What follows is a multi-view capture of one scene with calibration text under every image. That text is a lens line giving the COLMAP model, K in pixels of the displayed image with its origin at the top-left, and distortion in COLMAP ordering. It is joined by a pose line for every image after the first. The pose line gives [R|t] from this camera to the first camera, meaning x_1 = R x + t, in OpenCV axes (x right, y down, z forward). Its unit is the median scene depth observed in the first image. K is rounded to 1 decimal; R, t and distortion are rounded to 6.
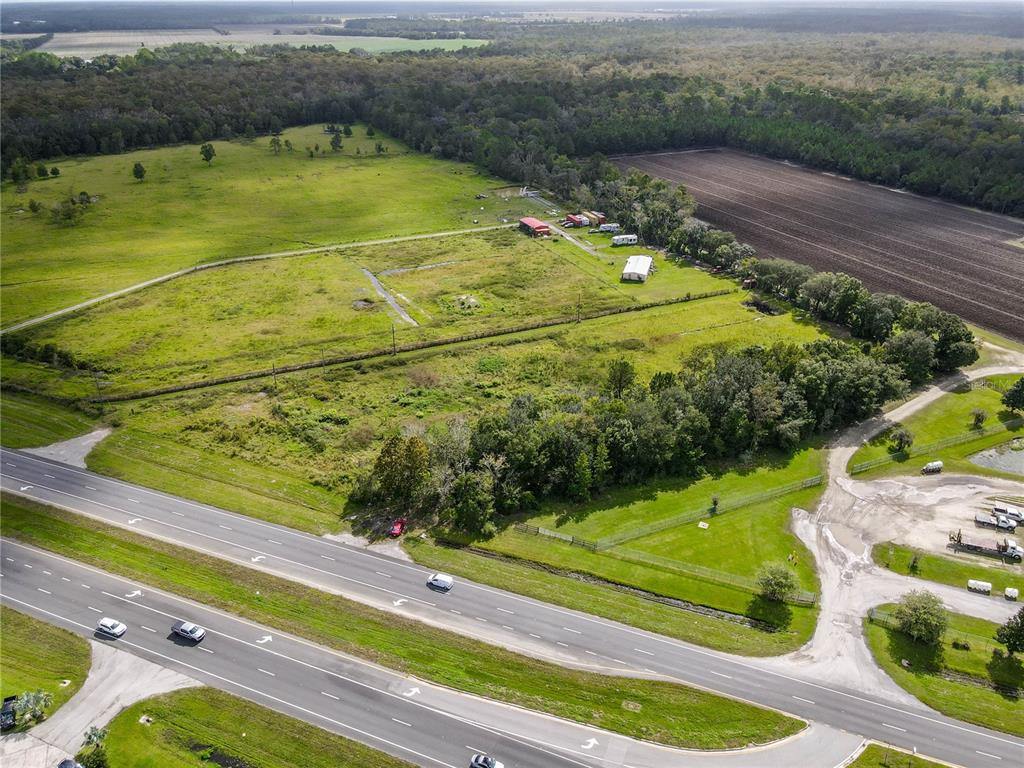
lens RADIAL K [[758.4, 0, 510.7], [0, 758.4, 367.0], [0, 0, 1]] dist [0.005047, 0.018890]
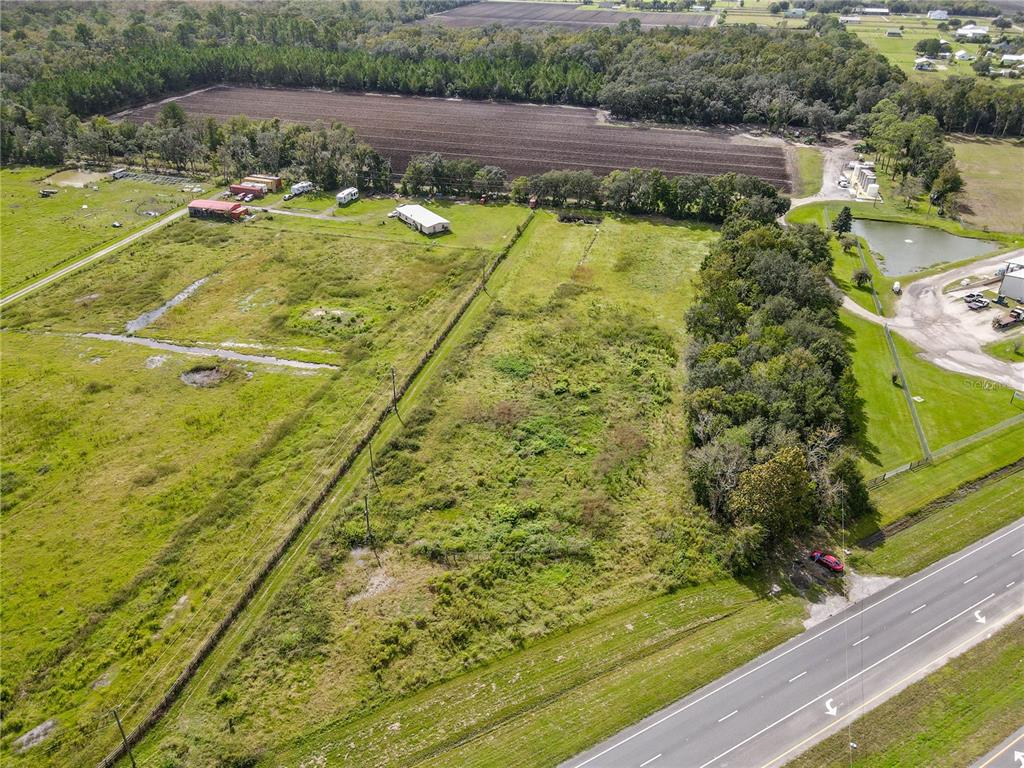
lens RADIAL K [[758.4, 0, 510.7], [0, 758.4, 367.0], [0, 0, 1]] dist [0.005047, 0.018890]
pose [[0.624310, -0.382313, 0.681229, -0.598200], [0.329283, 0.919589, 0.214312, -0.182562], [-0.708385, 0.090520, 0.699998, 0.493996]]
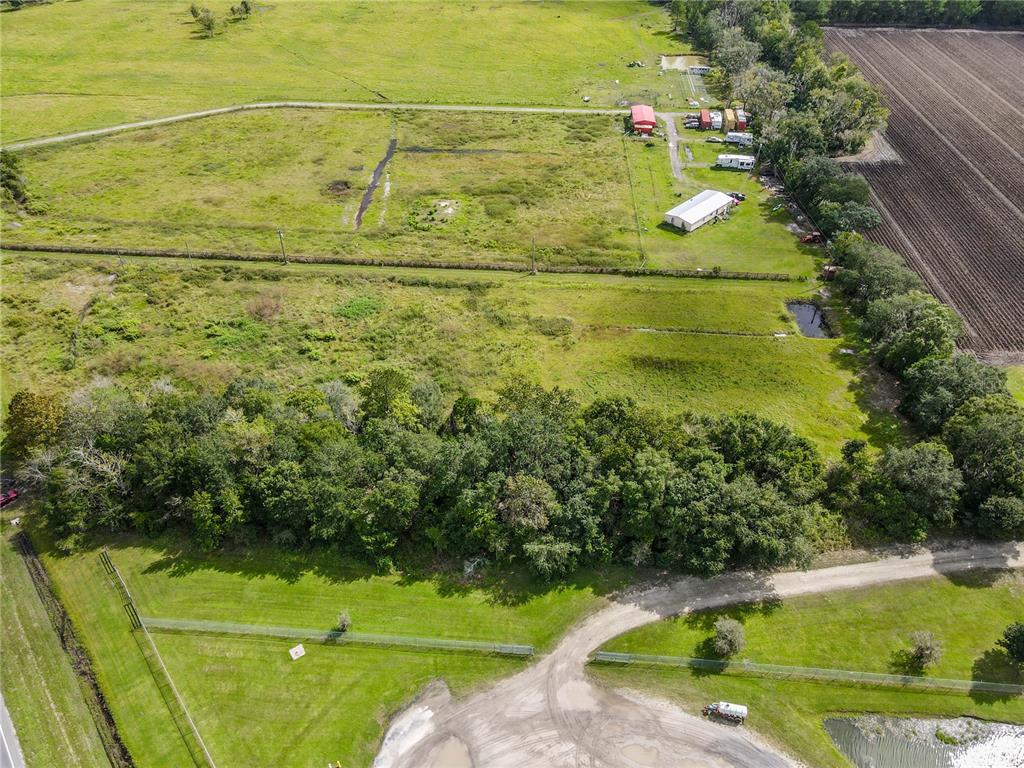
lens RADIAL K [[758.4, 0, 510.7], [0, 758.4, 367.0], [0, 0, 1]] dist [0.005047, 0.018890]
pose [[0.883723, 0.290904, -0.366617, 0.452248], [-0.209078, 0.946233, 0.246841, -0.185724], [0.418712, -0.141488, 0.897029, 0.373940]]
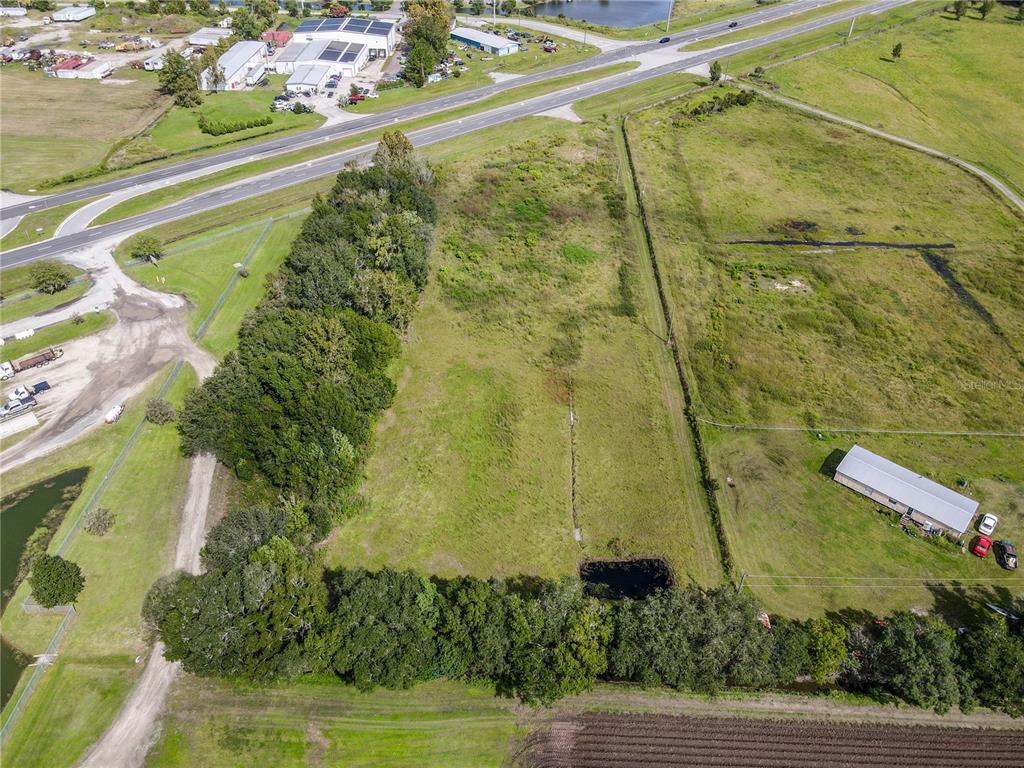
lens RADIAL K [[758.4, 0, 510.7], [0, 758.4, 367.0], [0, 0, 1]] dist [0.005047, 0.018890]
pose [[-0.428805, 0.545145, -0.720377, 0.787739], [-0.414506, 0.589791, 0.693060, -0.556420], [0.802690, 0.595788, -0.026939, 1.119636]]
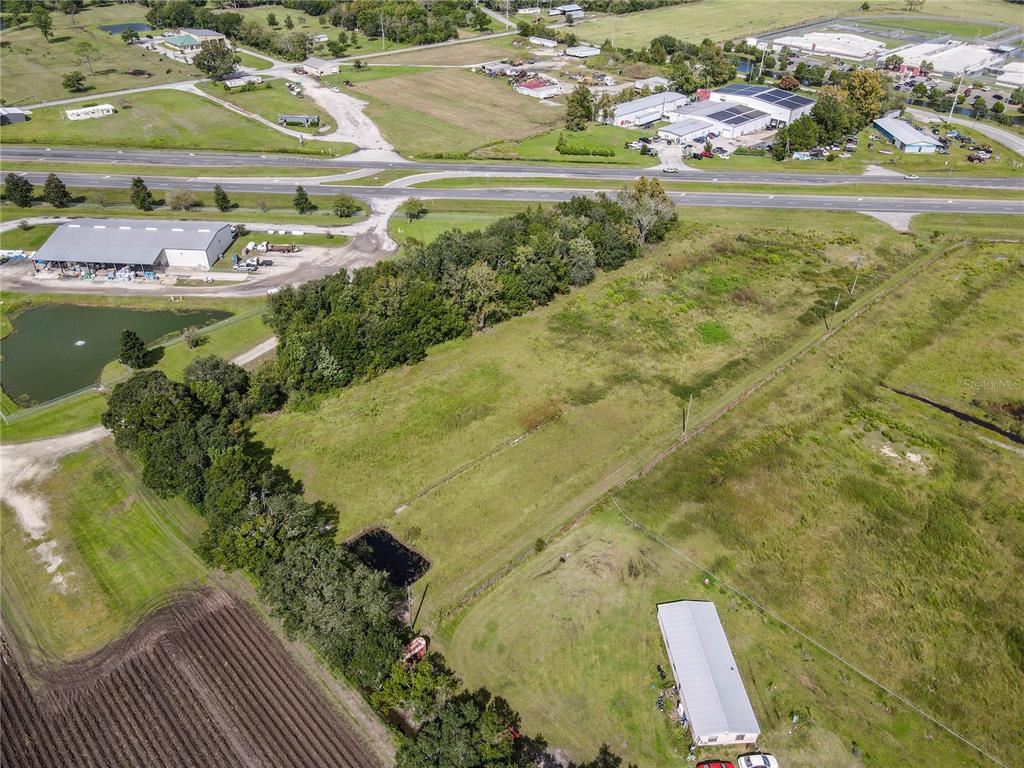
lens RADIAL K [[758.4, 0, 510.7], [0, 758.4, 367.0], [0, 0, 1]] dist [0.005047, 0.018890]
pose [[-0.938130, 0.182640, -0.294202, 0.483031], [-0.162995, 0.516695, 0.840511, -0.718485], [0.305524, 0.836462, -0.454958, 1.454559]]
